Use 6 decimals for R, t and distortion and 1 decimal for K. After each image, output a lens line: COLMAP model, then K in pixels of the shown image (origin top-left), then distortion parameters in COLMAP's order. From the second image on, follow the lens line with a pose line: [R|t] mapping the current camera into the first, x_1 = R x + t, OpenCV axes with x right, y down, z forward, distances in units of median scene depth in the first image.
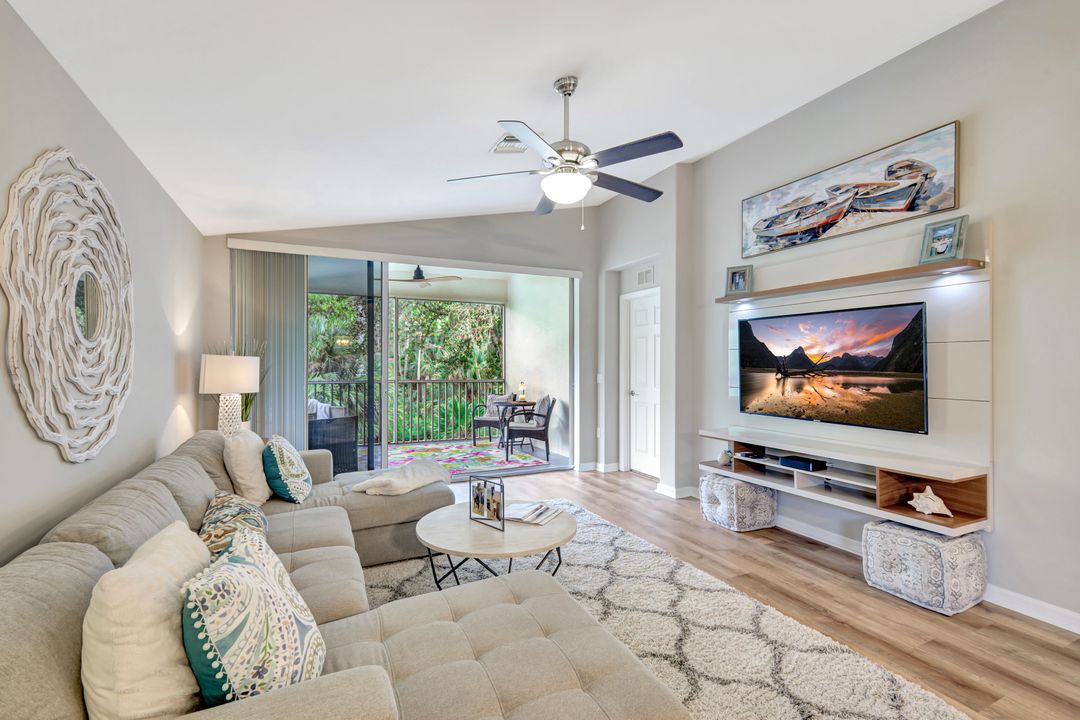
lens RADIAL K [[480.0, 0, 544.2], [0, 480.0, 363.2], [0, 0, 1]] dist [0.011136, -0.001984]
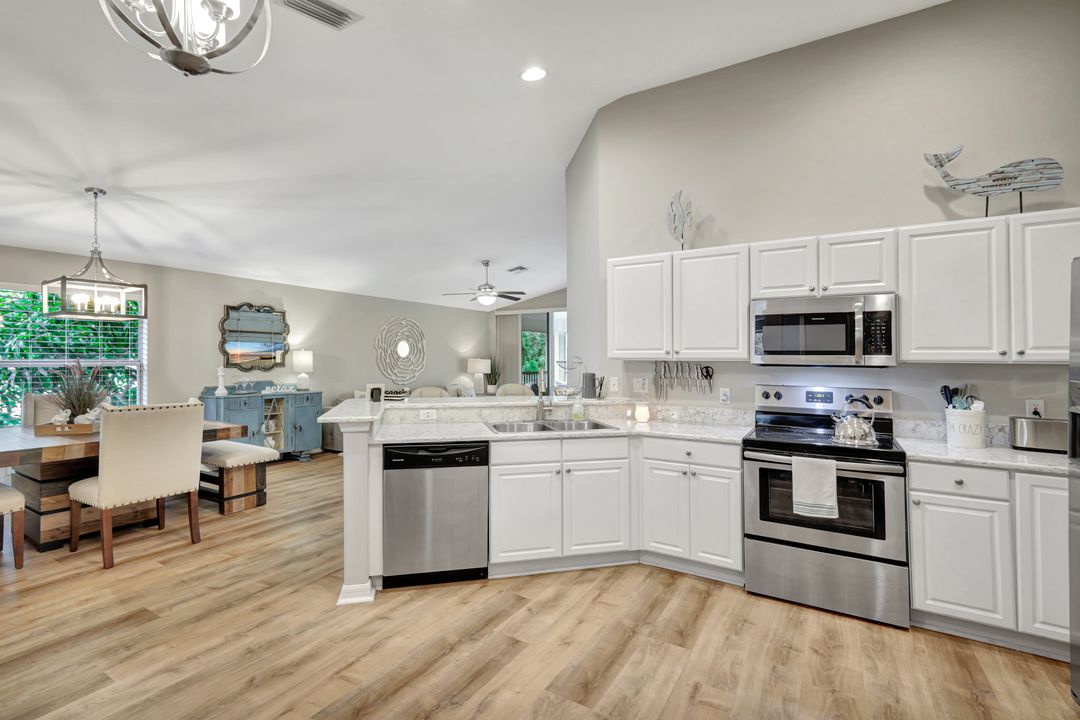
lens RADIAL K [[480.0, 0, 536.9], [0, 480.0, 359.0], [0, 0, 1]] dist [0.011136, -0.001984]
pose [[0.547063, 0.002123, -0.837089, 2.194354], [-0.004583, 0.999989, -0.000459, -0.020386], [0.837079, 0.004088, 0.547067, -0.233237]]
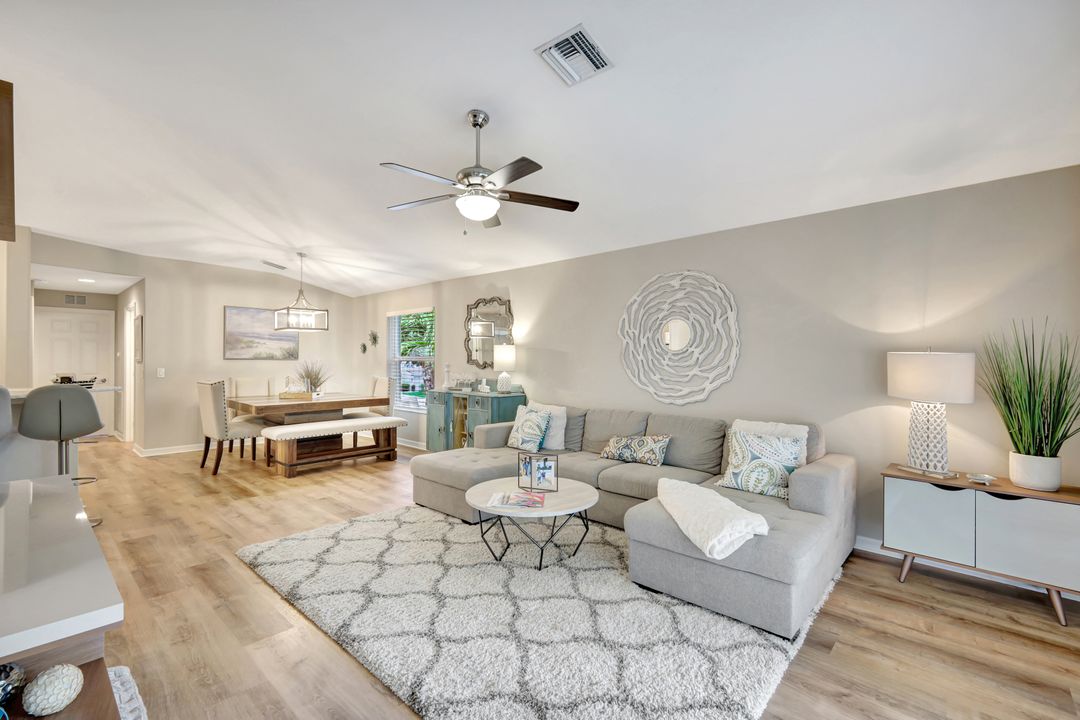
lens RADIAL K [[480.0, 0, 548.7], [0, 480.0, 360.3], [0, 0, 1]] dist [0.011136, -0.001984]
pose [[-0.923675, -0.001757, -0.383173, 0.285048], [-0.004138, 0.999977, 0.005390, -0.006566], [0.383155, 0.006564, -0.923661, 1.862751]]
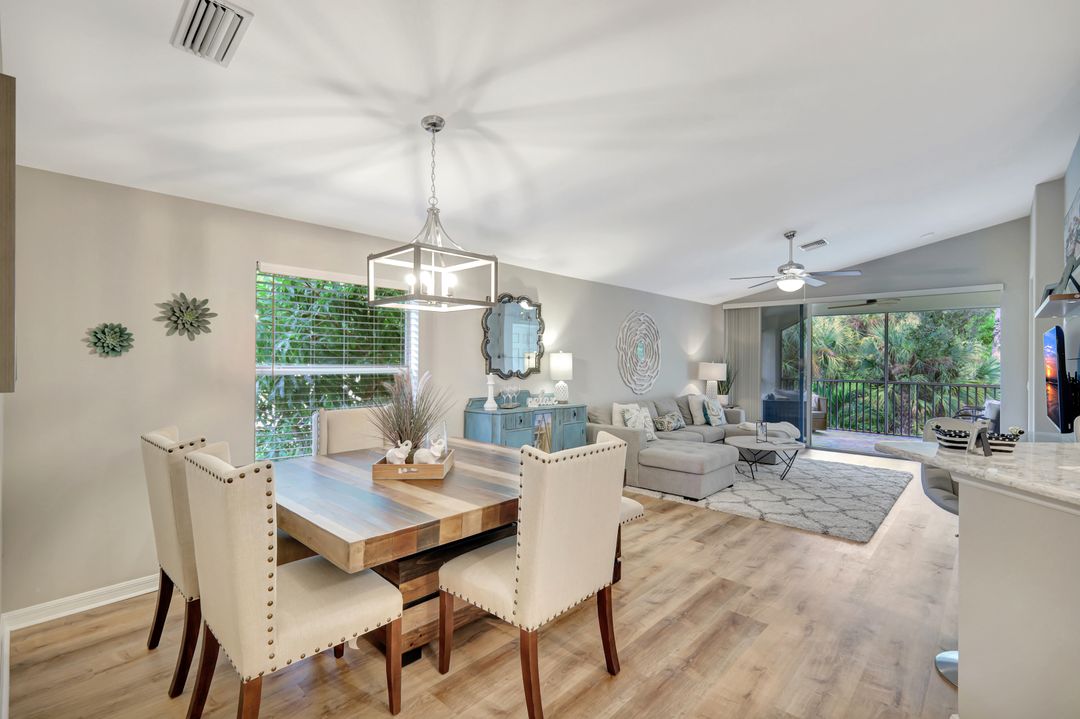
lens RADIAL K [[480.0, 0, 540.7], [0, 480.0, 357.9], [0, 0, 1]] dist [0.011136, -0.001984]
pose [[0.363524, -0.003113, -0.931579, 1.373703], [-0.006619, 0.999961, -0.005924, -0.026157], [0.931561, 0.008320, 0.363489, -0.643751]]
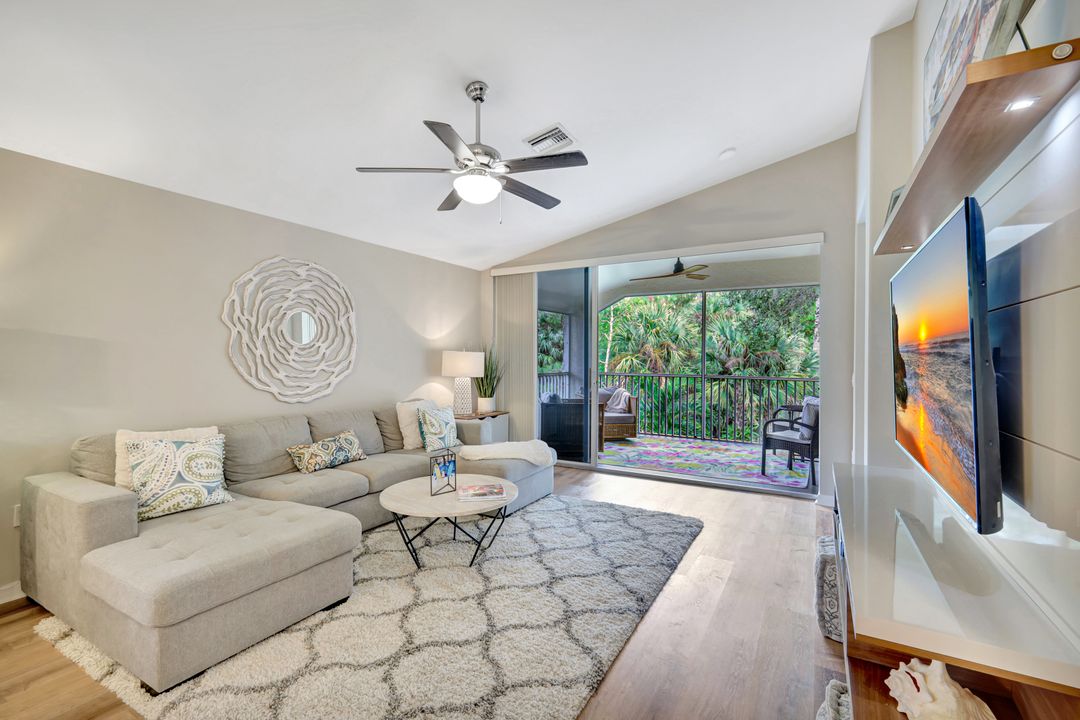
lens RADIAL K [[480.0, 0, 535.4], [0, 480.0, 357.4], [0, 0, 1]] dist [0.011136, -0.001984]
pose [[0.563088, 0.000510, -0.826397, 0.864444], [-0.003885, 0.999990, -0.002031, 0.006164], [0.826388, 0.004354, 0.563085, 0.445710]]
